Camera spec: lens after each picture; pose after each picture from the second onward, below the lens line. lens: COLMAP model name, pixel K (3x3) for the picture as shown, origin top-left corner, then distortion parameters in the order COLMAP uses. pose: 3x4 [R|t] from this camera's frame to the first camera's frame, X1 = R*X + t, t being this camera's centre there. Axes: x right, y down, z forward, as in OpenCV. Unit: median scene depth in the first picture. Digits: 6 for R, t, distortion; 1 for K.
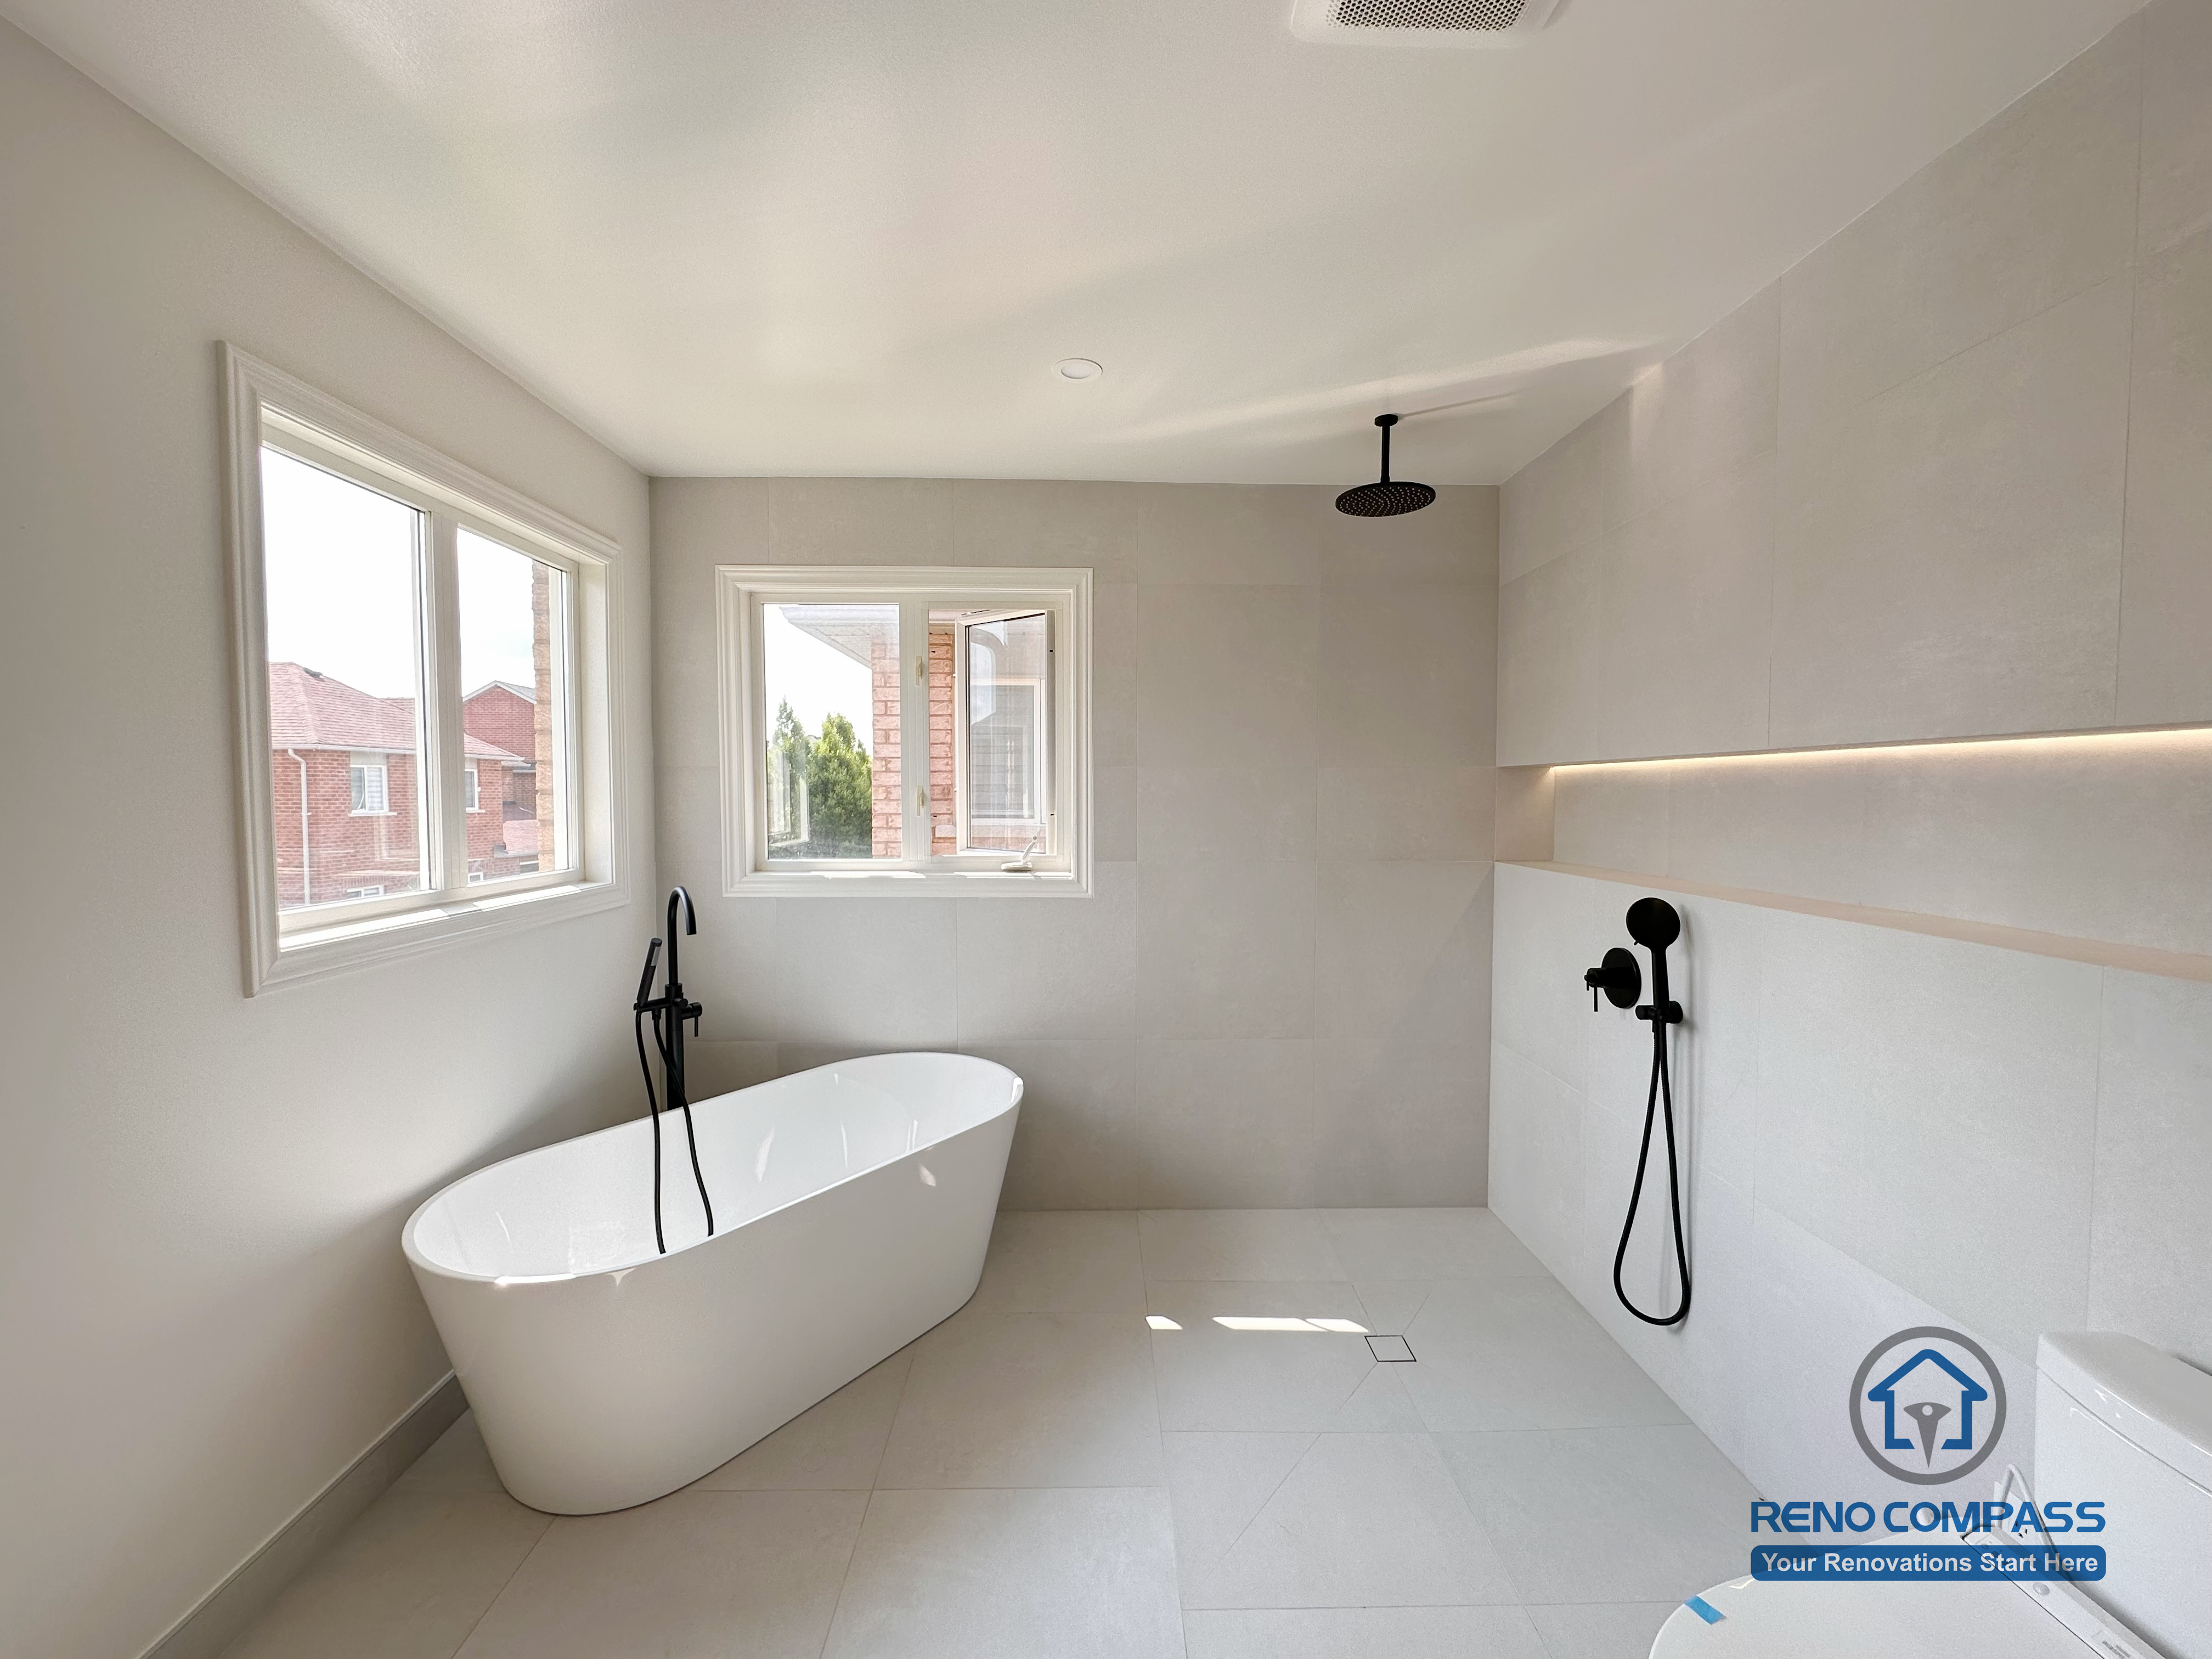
lens RADIAL K [[881.6, 0, 1106.3], [0, 881.6, 830.1], [0, 0, 1]] dist [-0.002075, 0.000185]
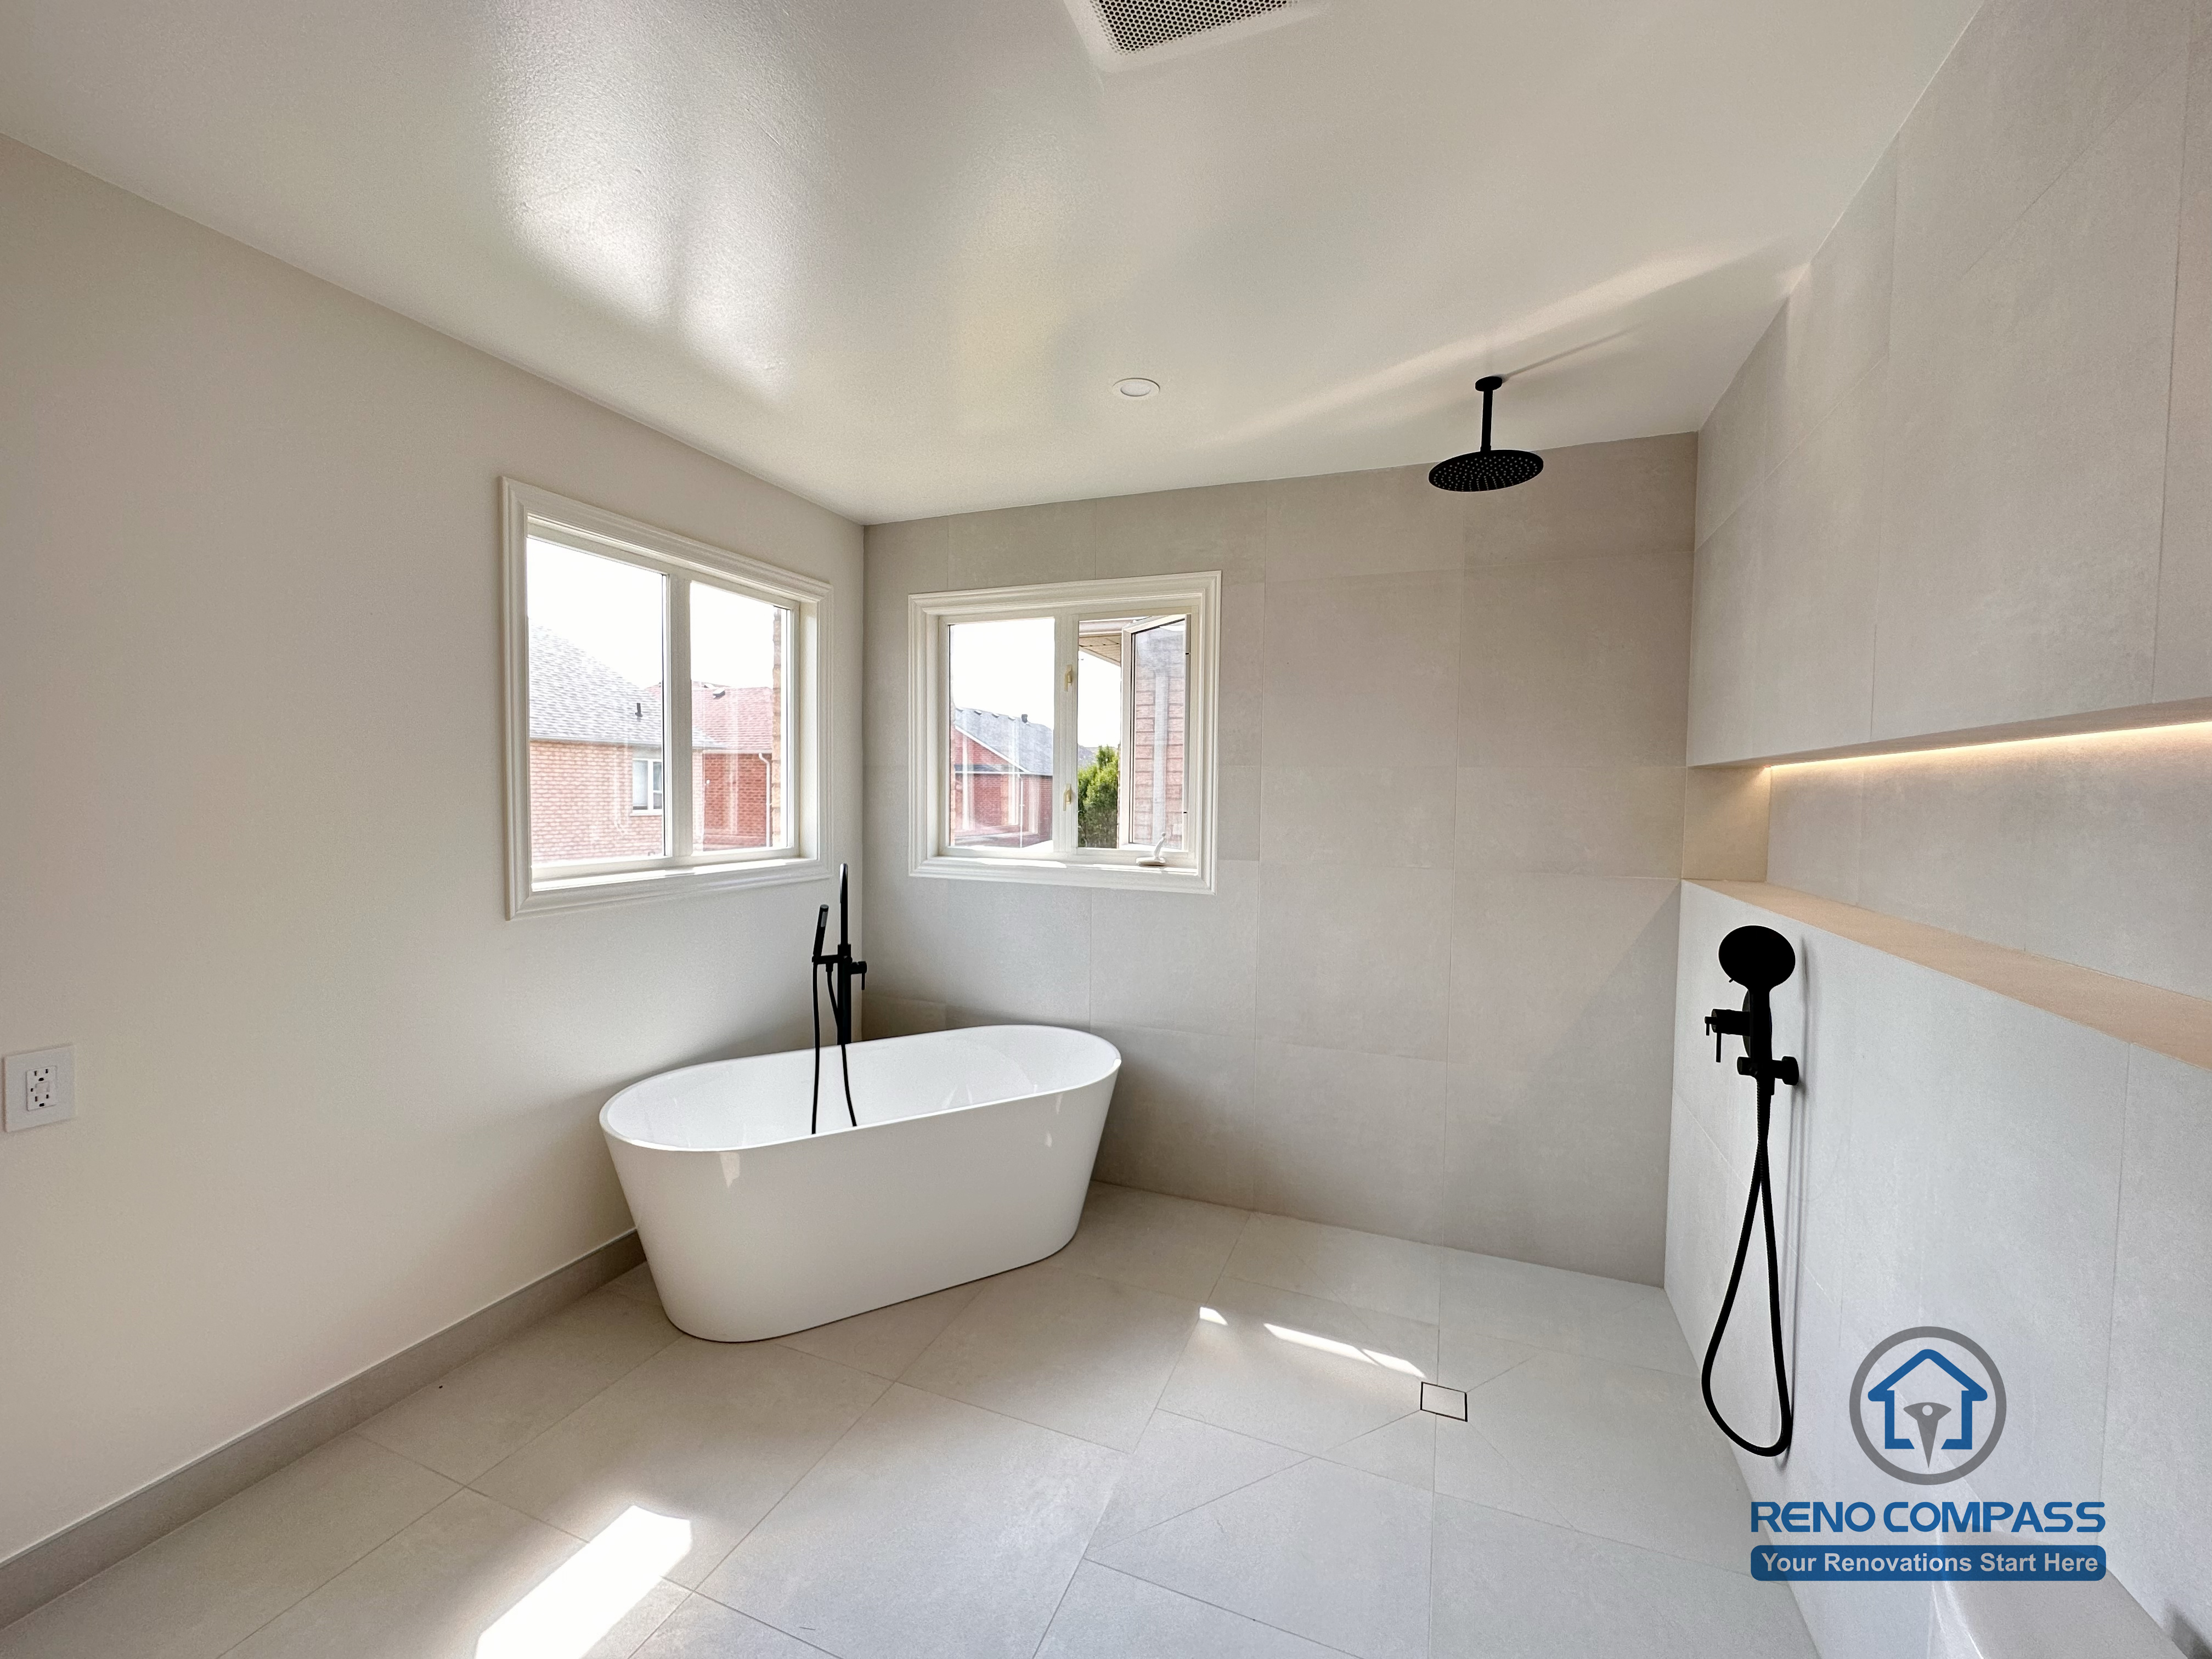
lens RADIAL K [[881.6, 0, 1108.9], [0, 881.6, 830.4], [0, 0, 1]] dist [-0.002075, 0.000185]
pose [[0.923614, 0.029332, -0.382200, 0.298676], [-0.030216, 0.999537, 0.003691, 0.002672], [0.382131, 0.008140, 0.924072, 0.015353]]
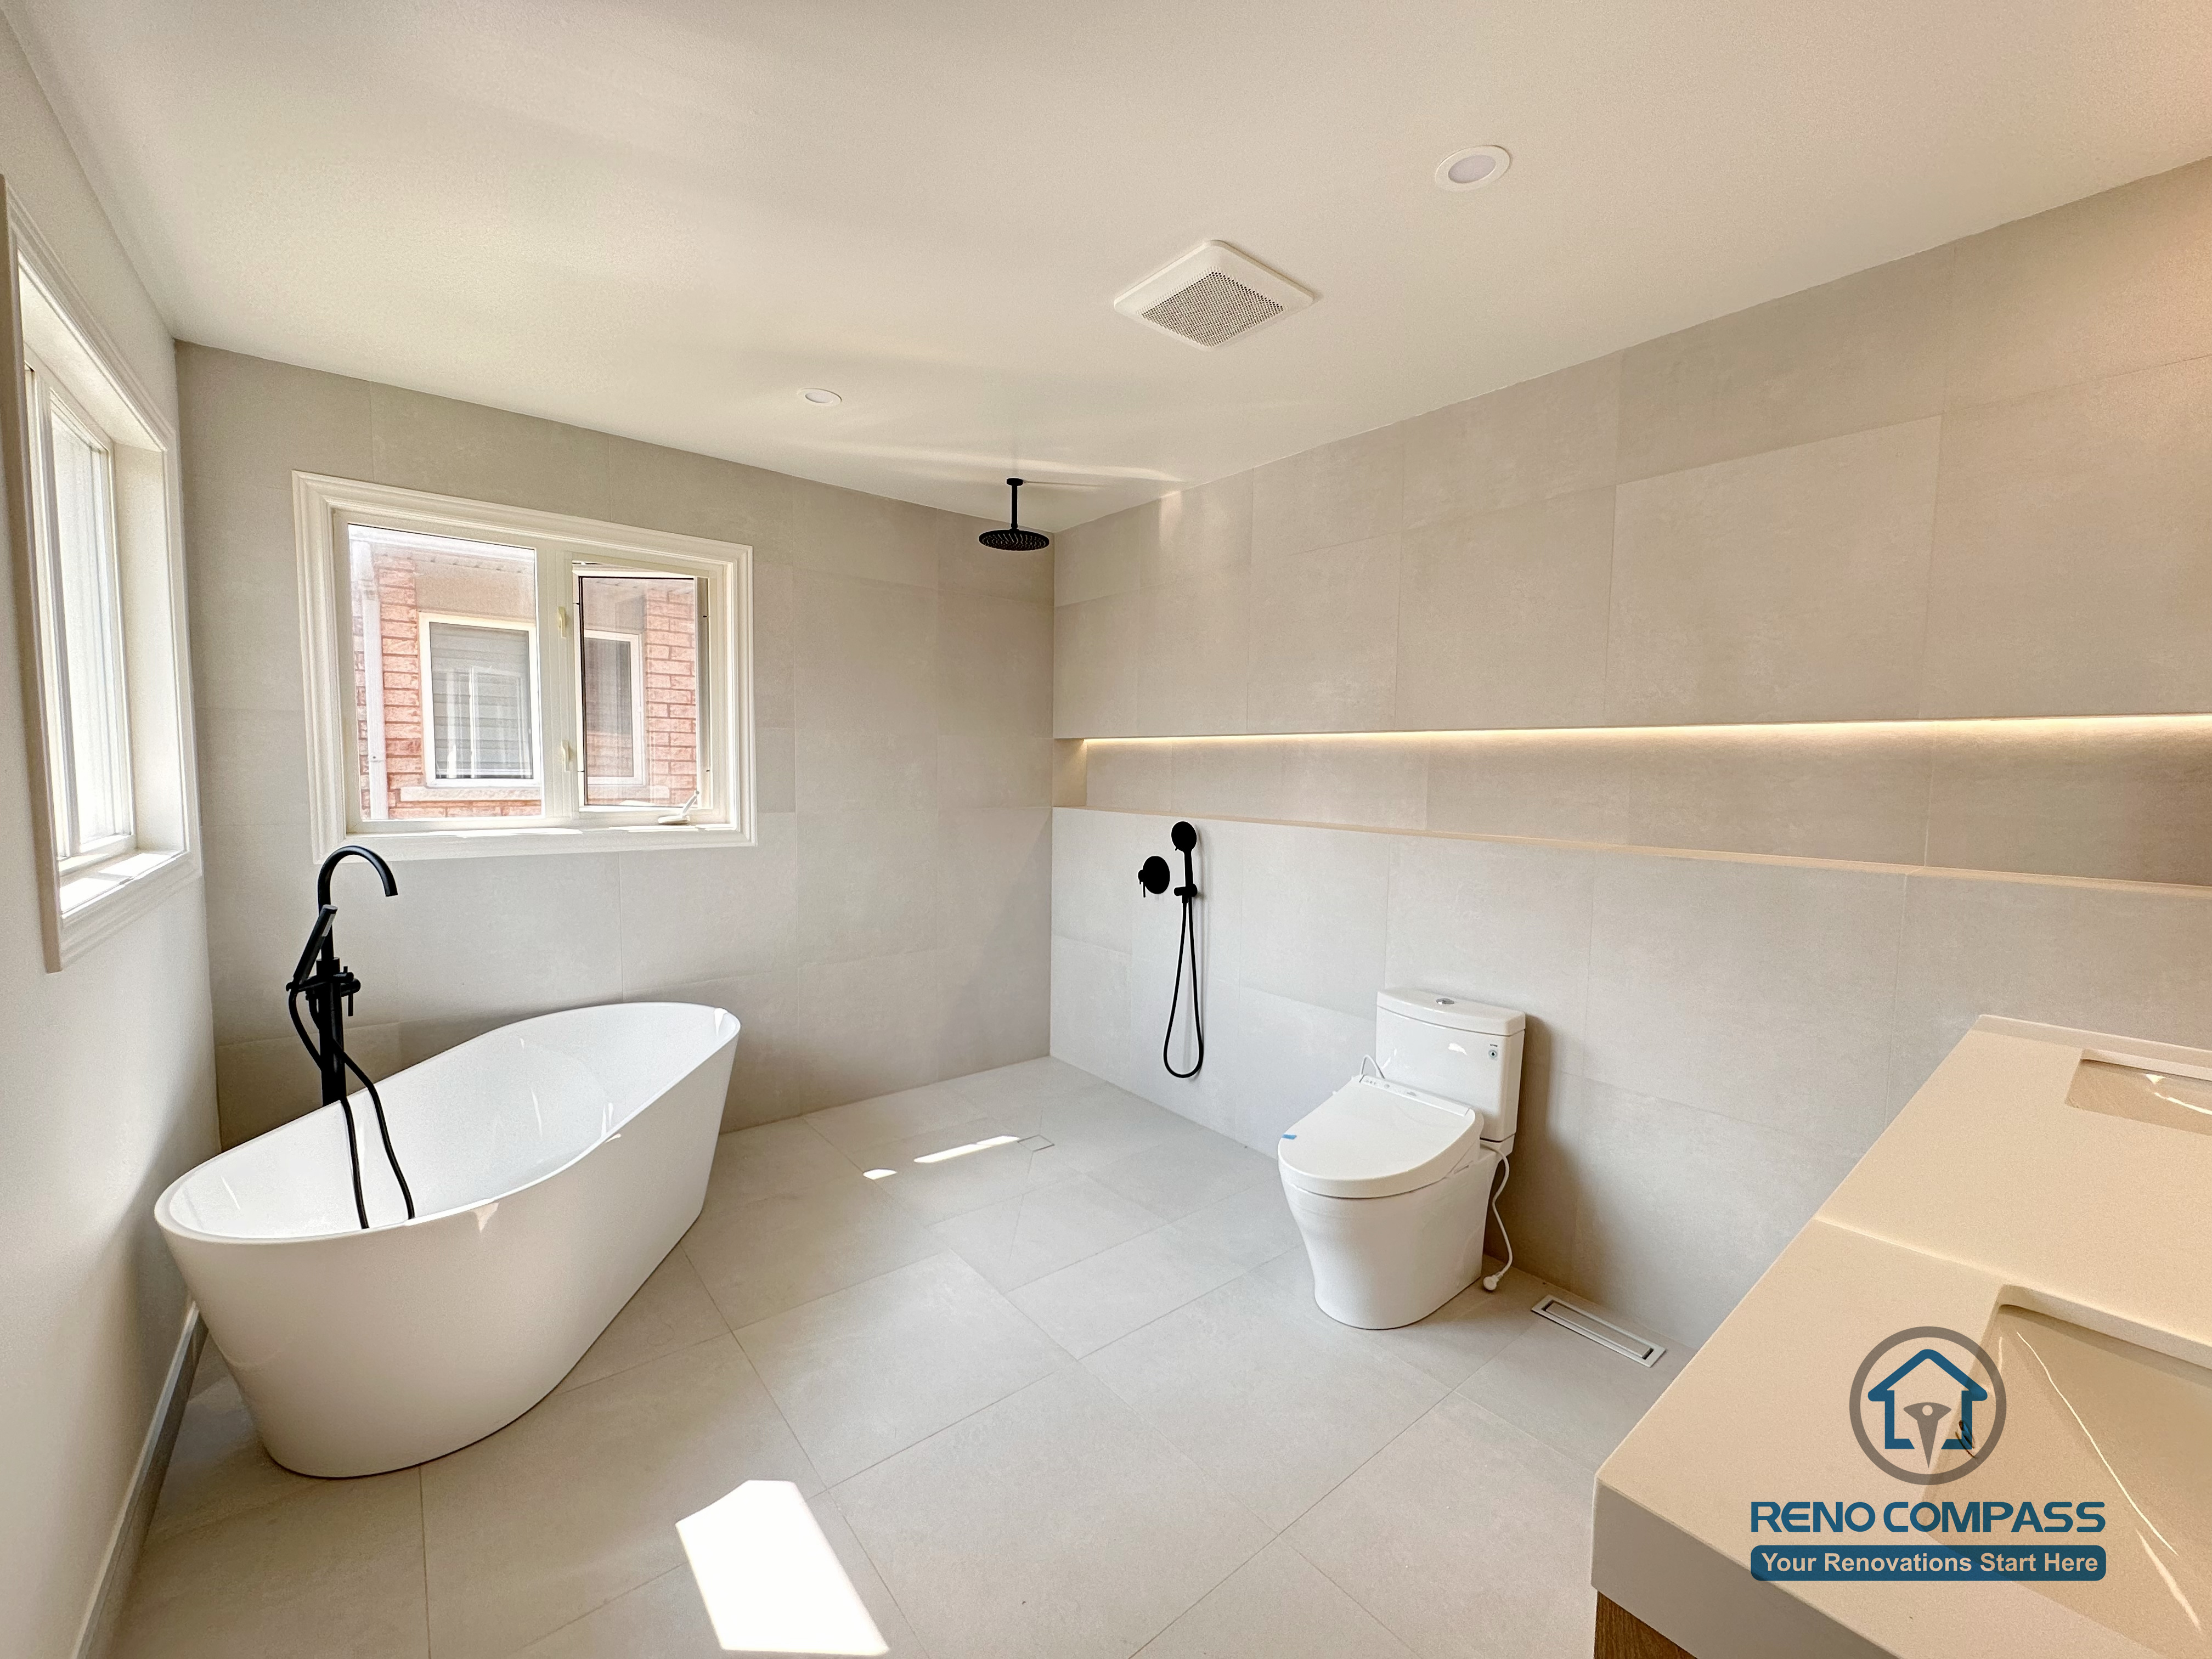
lens RADIAL K [[881.6, 0, 1105.7], [0, 881.6, 830.1], [0, 0, 1]] dist [-0.002075, 0.000185]
pose [[0.787626, -0.034343, 0.615195, -0.405754], [0.010922, 0.999067, 0.041789, 0.017608], [-0.616056, -0.026195, 0.787267, -0.166790]]
